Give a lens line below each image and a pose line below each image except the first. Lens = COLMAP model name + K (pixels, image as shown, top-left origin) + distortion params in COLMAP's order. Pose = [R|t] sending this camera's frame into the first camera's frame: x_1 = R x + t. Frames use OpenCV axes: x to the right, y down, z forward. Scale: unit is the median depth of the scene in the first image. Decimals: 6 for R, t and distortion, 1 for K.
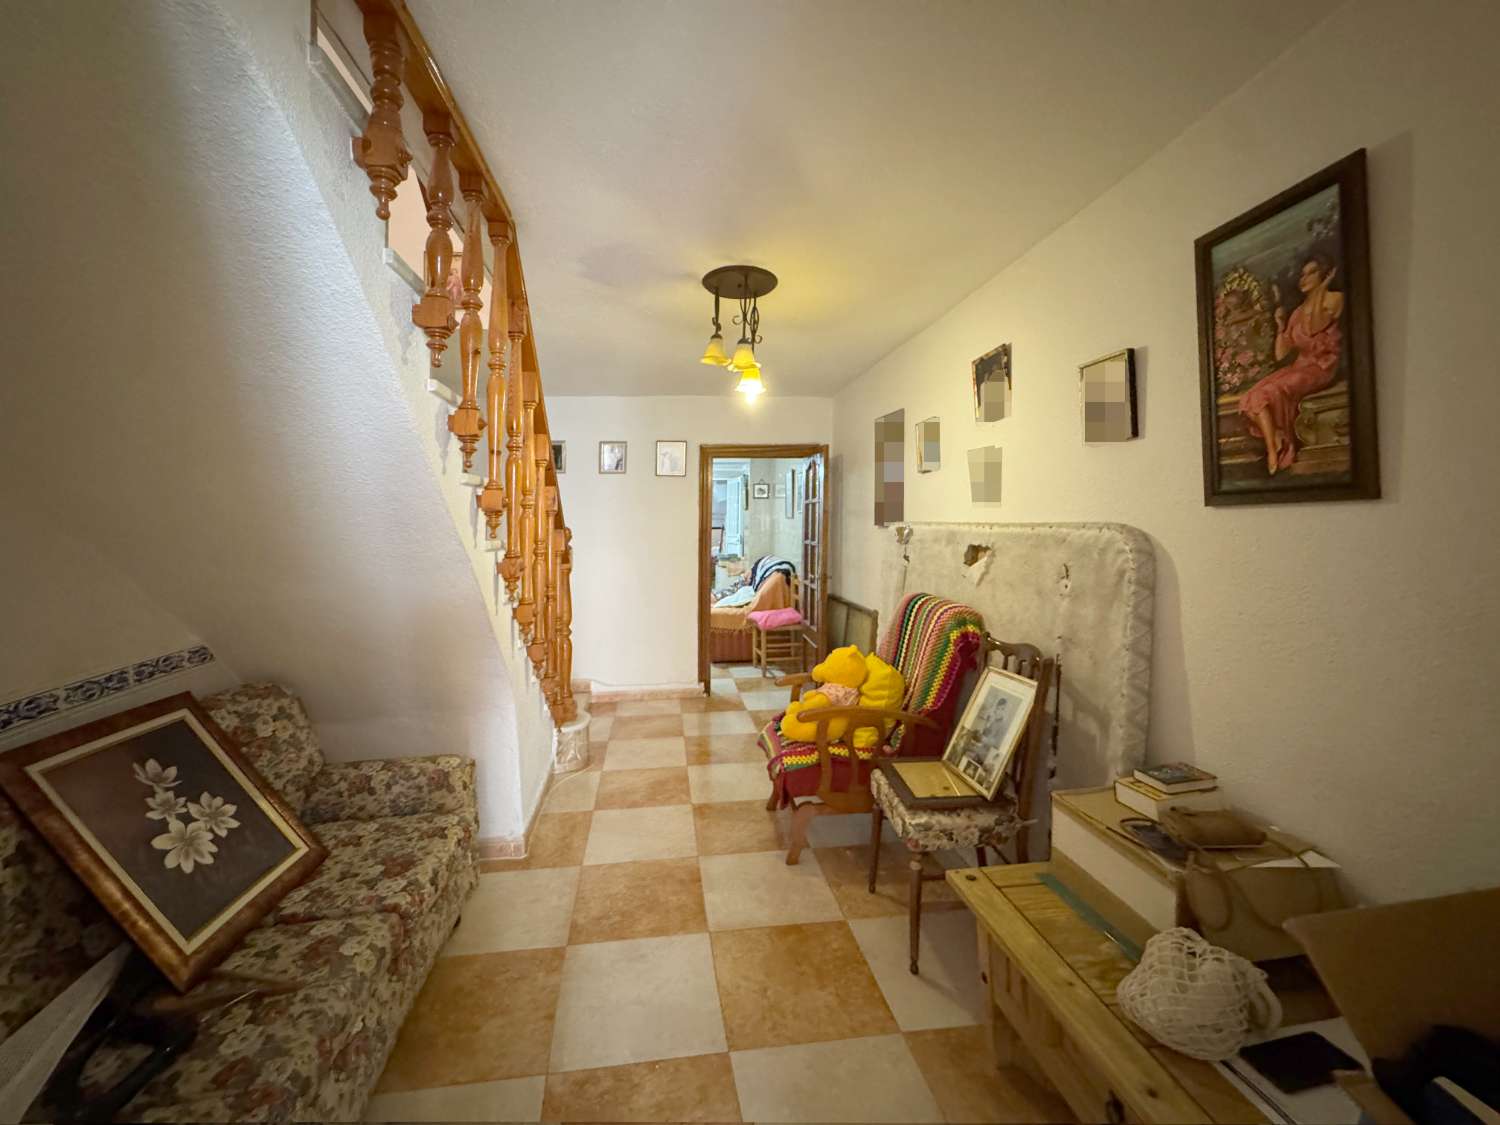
lens RADIAL K [[611.6, 0, 751.8], [0, 611.6, 539.0], [0, 0, 1]] dist [-0.000119, -0.000025]
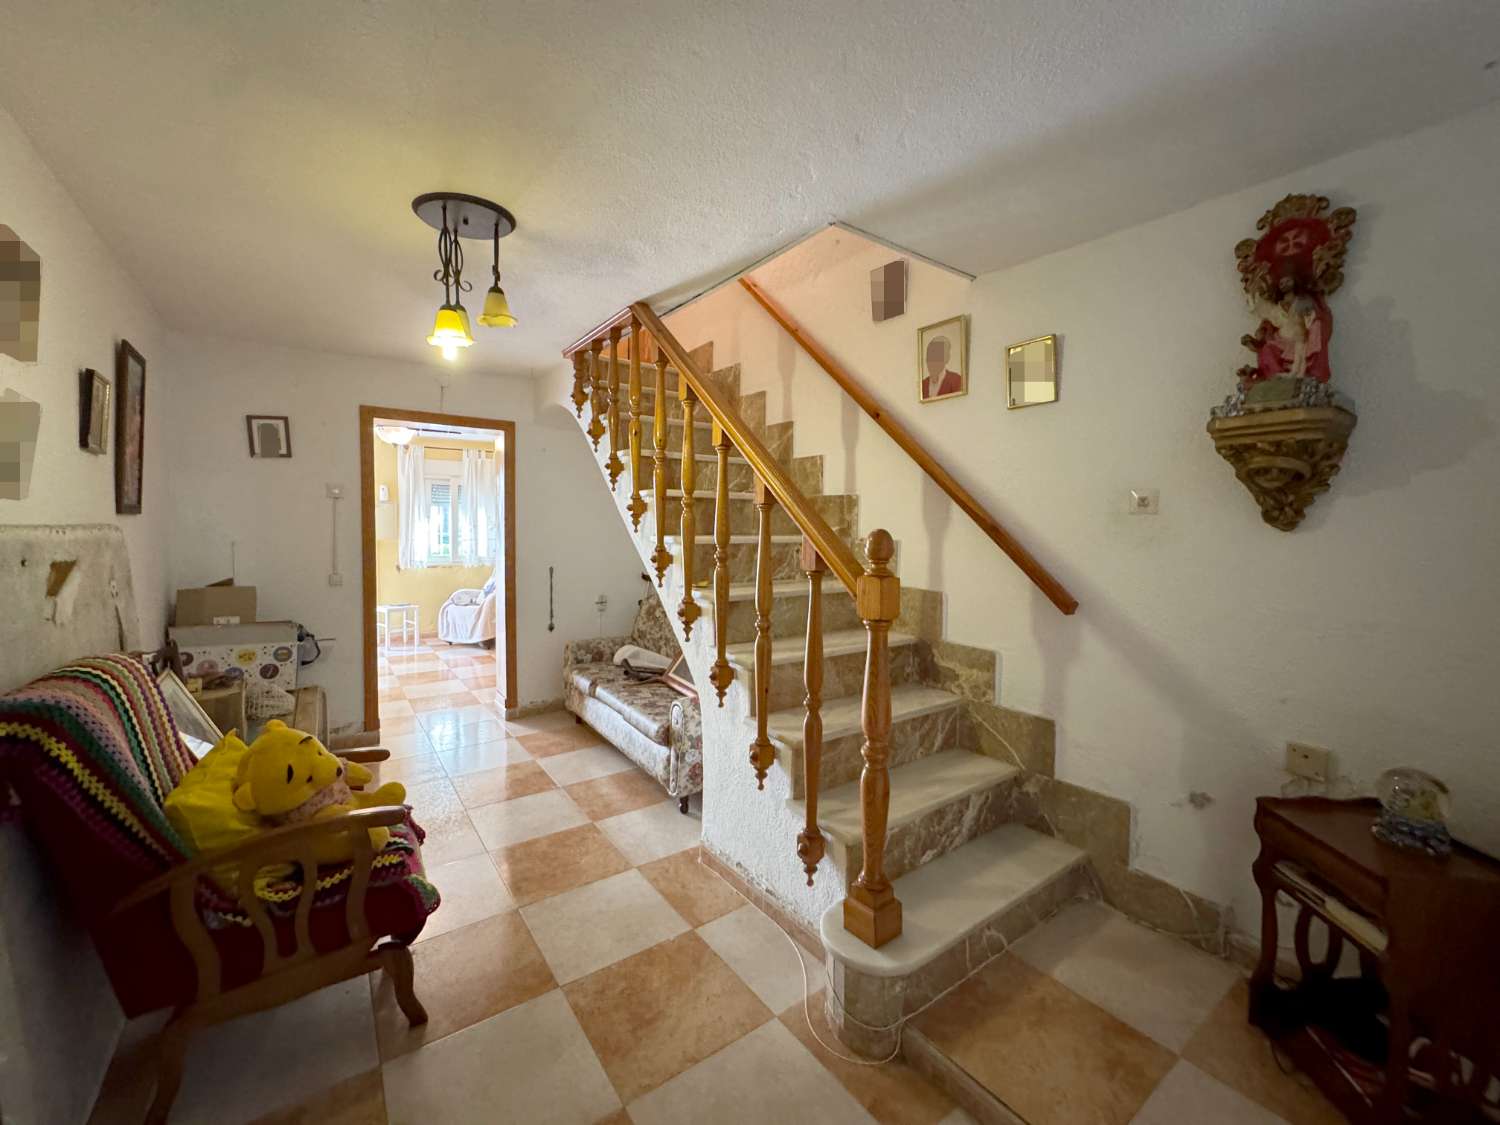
lens RADIAL K [[611.6, 0, 751.8], [0, 611.6, 539.0], [0, 0, 1]] dist [-0.000119, -0.000025]
pose [[-0.884008, -0.008039, -0.467402, 0.024019], [-0.024657, 0.999262, 0.029450, -0.046028], [0.466820, 0.037559, -0.883554, 1.770943]]
